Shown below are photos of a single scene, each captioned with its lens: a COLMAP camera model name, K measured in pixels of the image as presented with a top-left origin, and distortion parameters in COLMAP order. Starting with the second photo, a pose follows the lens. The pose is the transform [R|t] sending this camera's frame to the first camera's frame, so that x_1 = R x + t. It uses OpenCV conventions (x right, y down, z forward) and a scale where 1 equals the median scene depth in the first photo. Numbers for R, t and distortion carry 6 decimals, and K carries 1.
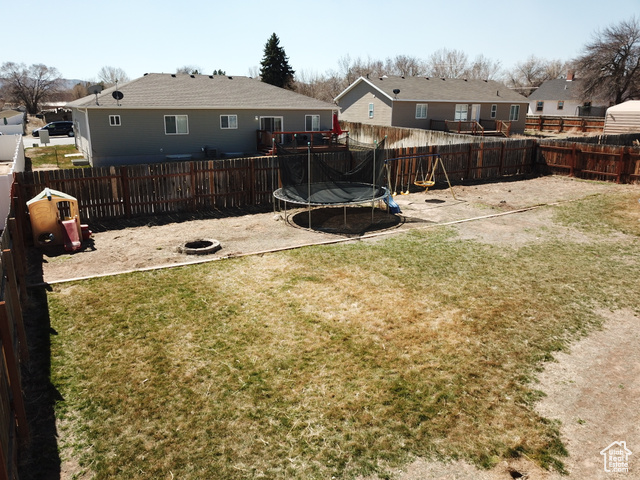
lens RADIAL K [[484.8, 0, 318.3], [0, 484.8, 240.6], [0, 0, 1]] dist [0.010529, -0.015910]
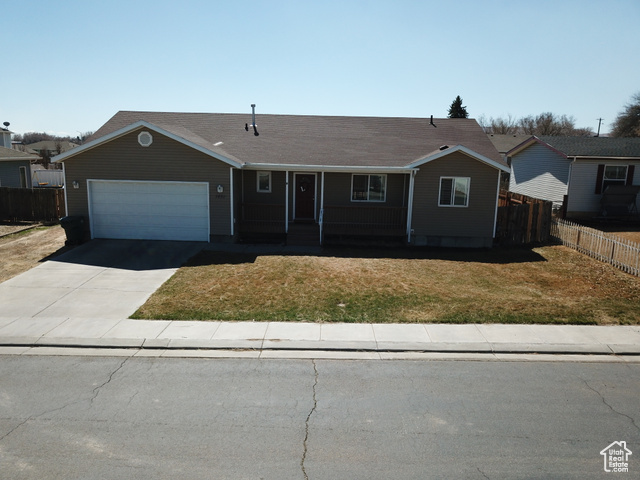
lens RADIAL K [[484.8, 0, 318.6], [0, 484.8, 239.6], [0, 0, 1]] dist [0.010529, -0.015910]
pose [[0.863639, 0.103595, -0.493352, 0.844671], [-0.151108, 0.986855, -0.057301, 0.168836], [0.480931, 0.124037, 0.867940, -0.610498]]
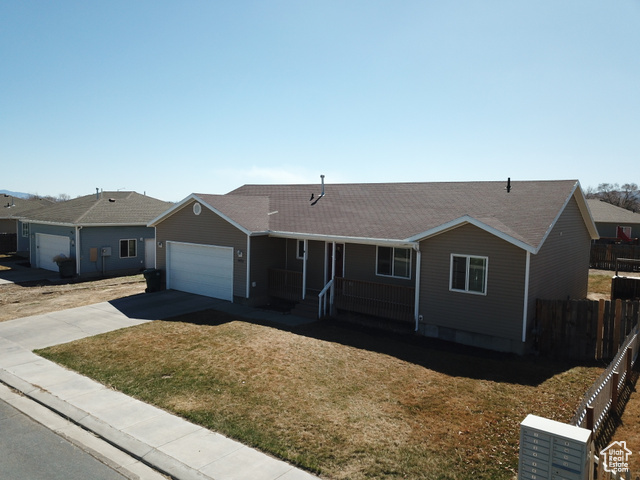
lens RADIAL K [[484.8, 0, 320.8], [0, 484.8, 239.8], [0, 0, 1]] dist [0.010529, -0.015910]
pose [[0.392956, 0.063601, -0.917355, 1.068517], [-0.266968, 0.962528, -0.047625, 0.076343], [0.879951, 0.263619, 0.395211, -0.327842]]
